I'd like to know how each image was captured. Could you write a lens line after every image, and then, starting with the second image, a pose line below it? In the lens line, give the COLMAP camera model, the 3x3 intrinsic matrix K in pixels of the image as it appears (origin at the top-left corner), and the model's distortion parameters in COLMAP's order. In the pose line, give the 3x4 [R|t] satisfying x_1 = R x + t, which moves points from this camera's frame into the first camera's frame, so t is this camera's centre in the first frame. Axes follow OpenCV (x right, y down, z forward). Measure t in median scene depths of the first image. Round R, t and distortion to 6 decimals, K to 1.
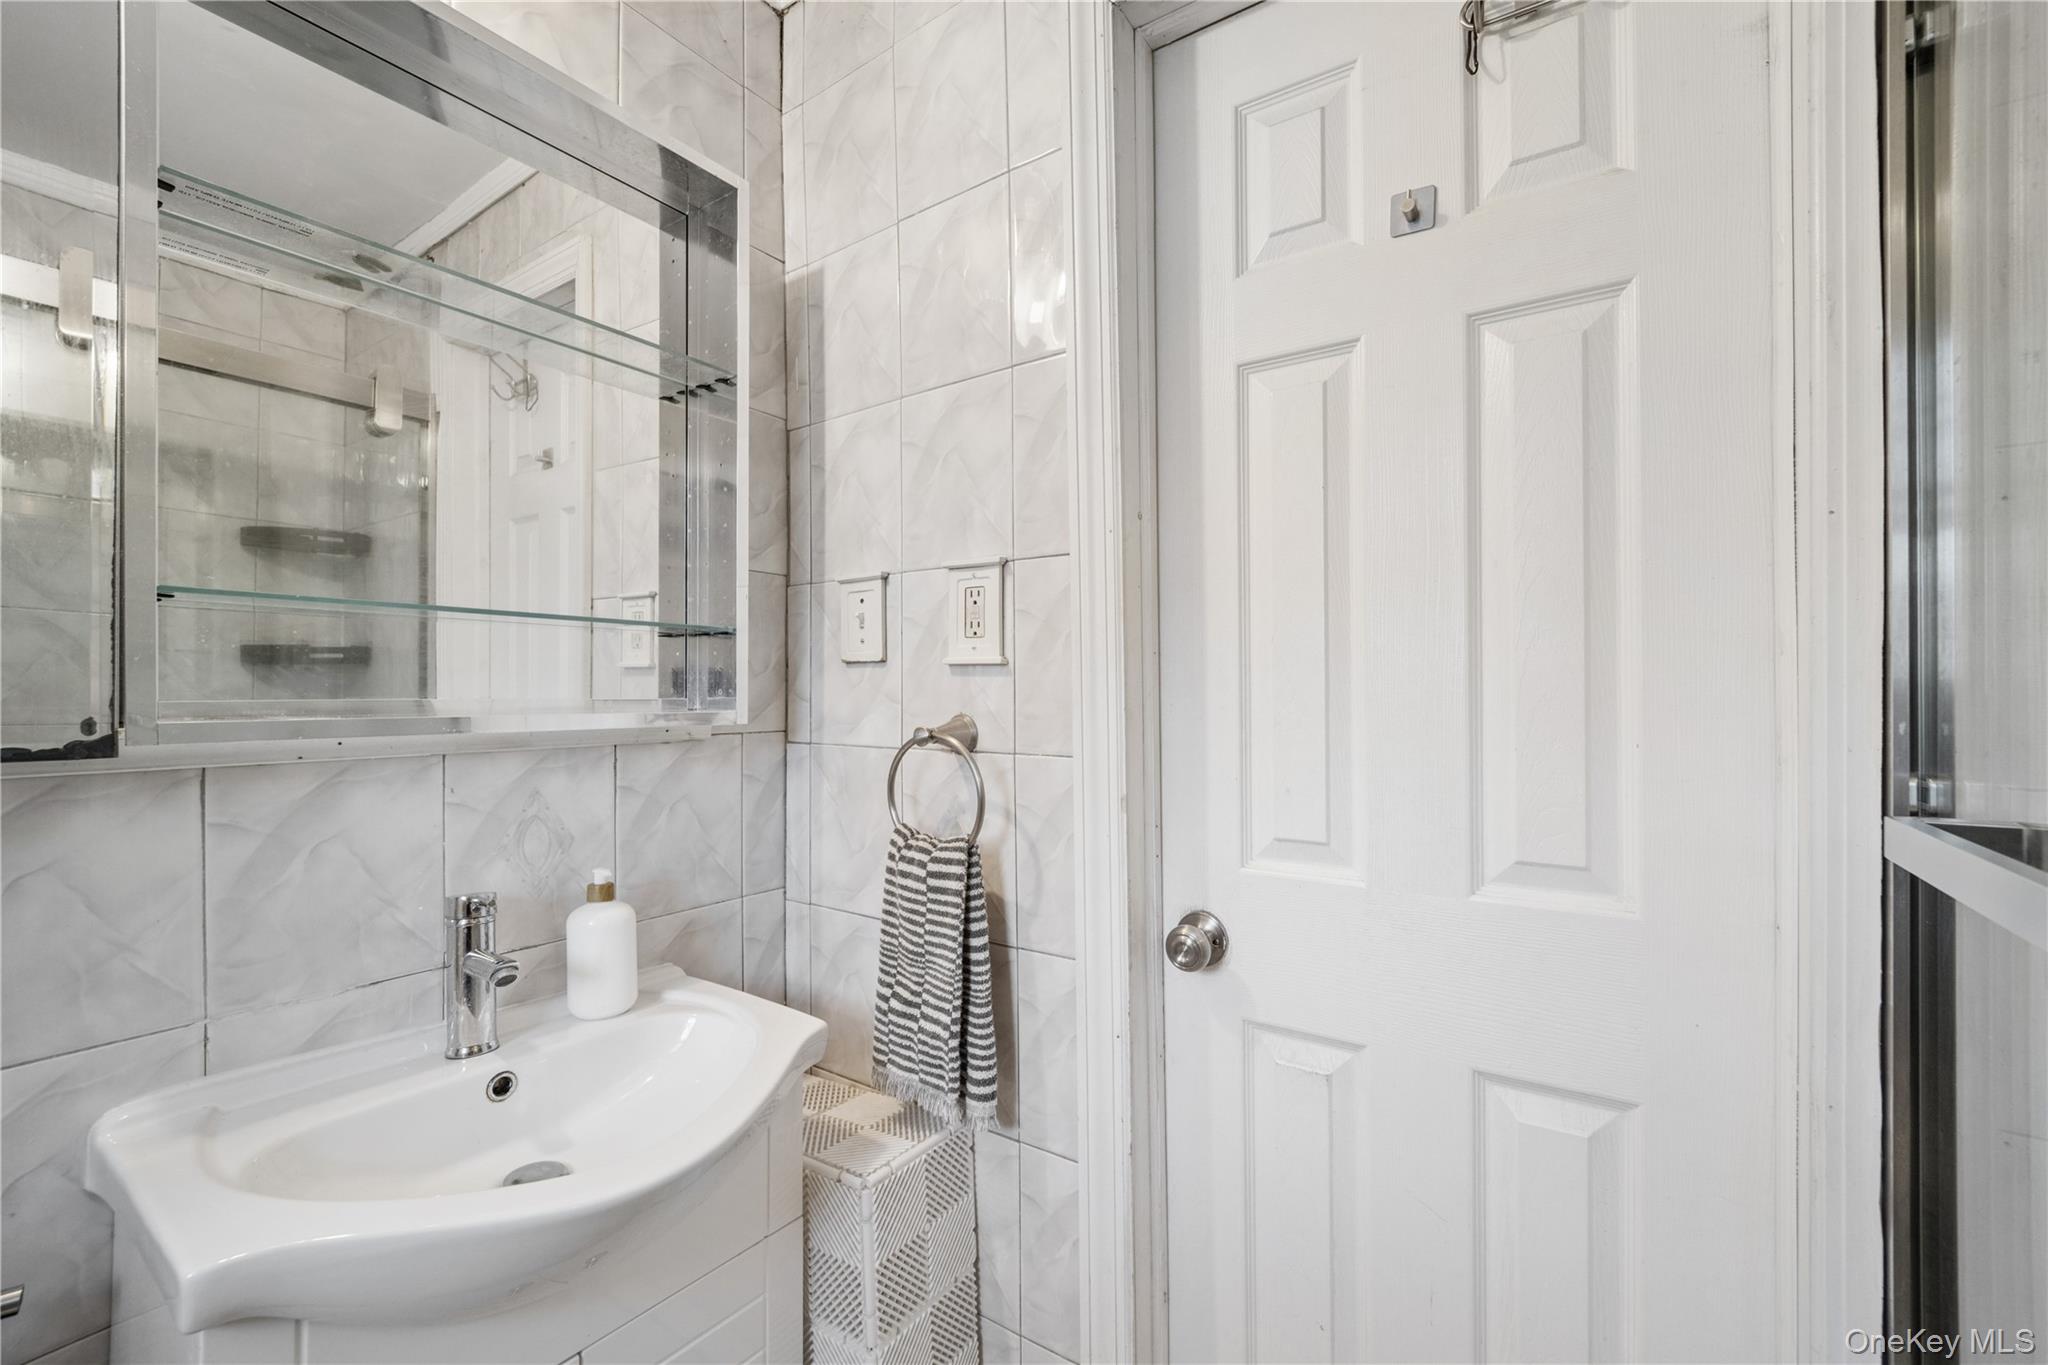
lens RADIAL K [[851.1, 0, 1021.8], [0, 851.1, 691.6], [0, 0, 1]] dist [-0.009298, 0.000419]
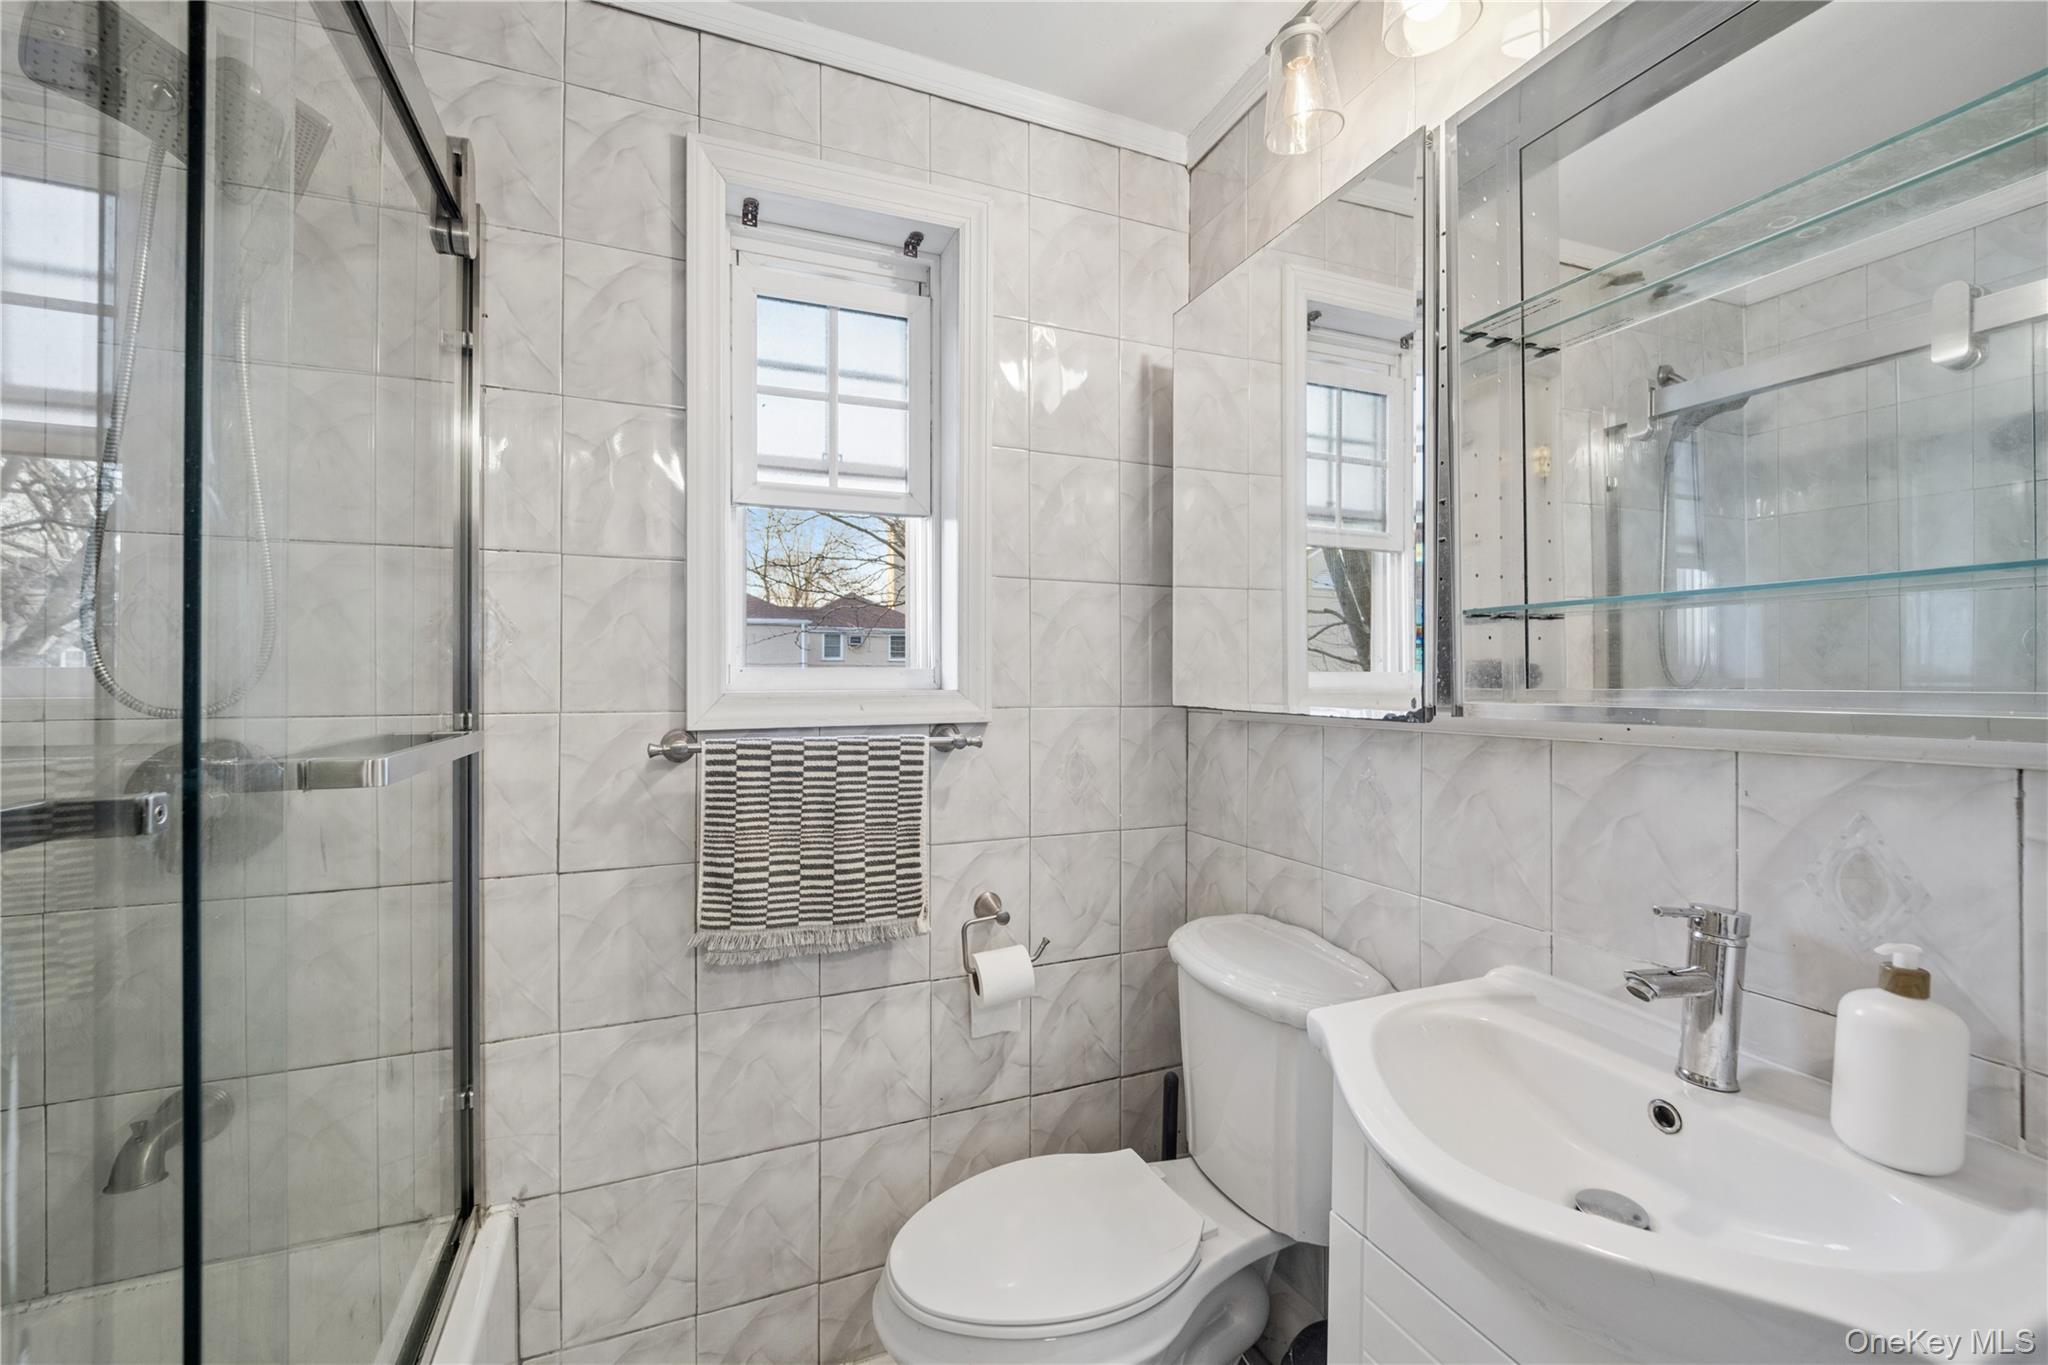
lens RADIAL K [[851.1, 0, 1022.3], [0, 851.1, 678.0], [0, 0, 1]] dist [-0.009298, 0.000419]
pose [[-0.540103, -0.012761, -0.841502, 0.485031], [-0.007494, 0.999918, -0.010353, 0.010346], [0.841566, 0.000714, -0.540155, 0.836299]]
